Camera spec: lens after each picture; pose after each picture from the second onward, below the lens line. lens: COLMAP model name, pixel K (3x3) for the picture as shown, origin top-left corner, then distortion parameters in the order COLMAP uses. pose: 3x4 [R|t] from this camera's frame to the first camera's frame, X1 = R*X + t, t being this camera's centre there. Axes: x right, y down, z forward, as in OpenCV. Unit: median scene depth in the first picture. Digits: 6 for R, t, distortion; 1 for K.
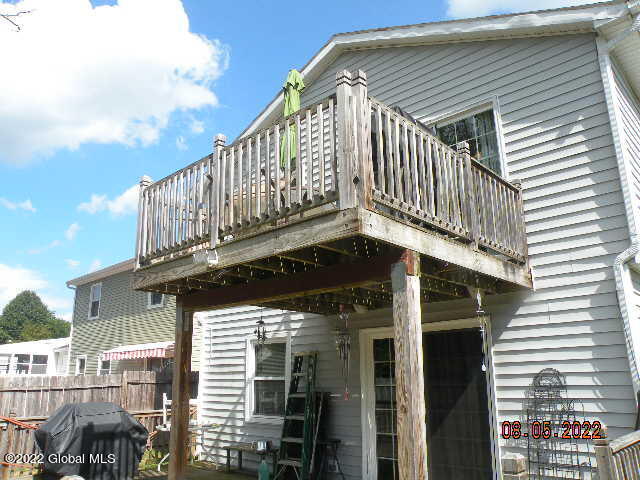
lens RADIAL K [[512.5, 0, 319.0], [0, 512.5, 242.3], [0, 0, 1]] dist [-0.152726, 0.134780]
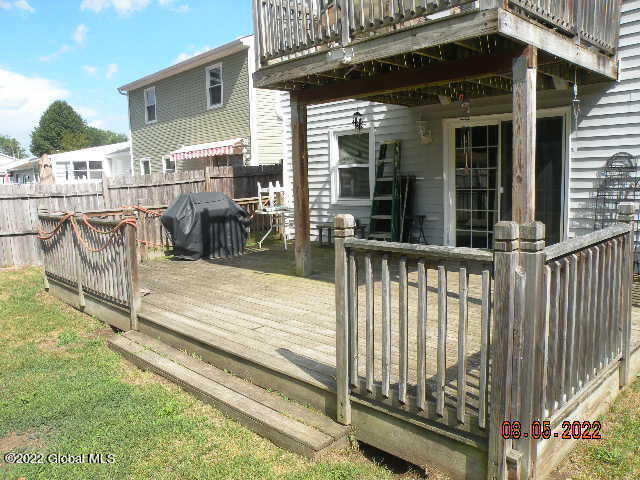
lens RADIAL K [[512.5, 0, 317.9], [0, 512.5, 241.9], [0, 0, 1]] dist [-0.152726, 0.134780]
pose [[0.998194, -0.013559, -0.058524, -0.159373], [0.034920, 0.923669, 0.381598, -0.011368], [0.048883, -0.382952, 0.922474, -0.146741]]
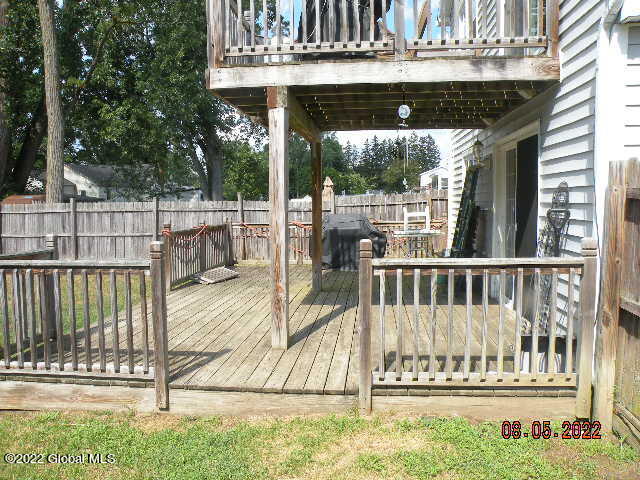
lens RADIAL K [[501.8, 0, 320.3], [0, 501.8, 240.9], [0, 0, 1]] dist [-0.071060, 0.003013]
pose [[0.595031, 0.064067, -0.801145, 0.791464], [0.214309, 0.948078, 0.234990, 0.070399], [0.774603, -0.311519, 0.550406, 0.211677]]
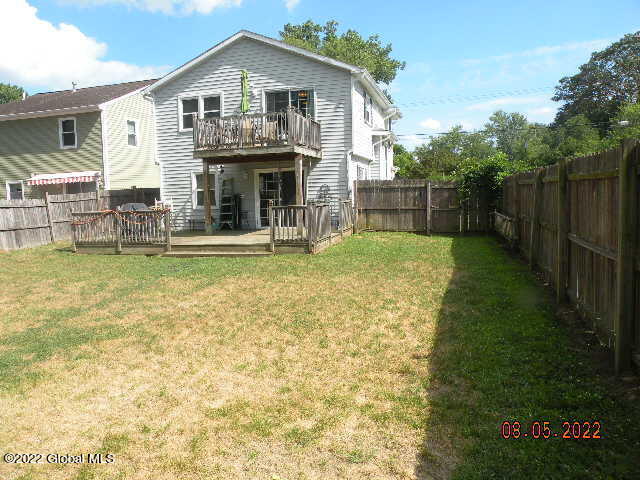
lens RADIAL K [[512.5, 0, 321.1], [0, 512.5, 239.7], [0, 0, 1]] dist [-0.152726, 0.134780]
pose [[0.878489, -0.058446, 0.474173, -1.025646], [-0.105694, 0.944123, 0.312188, -0.390427], [-0.465924, -0.324371, 0.823224, -1.629992]]
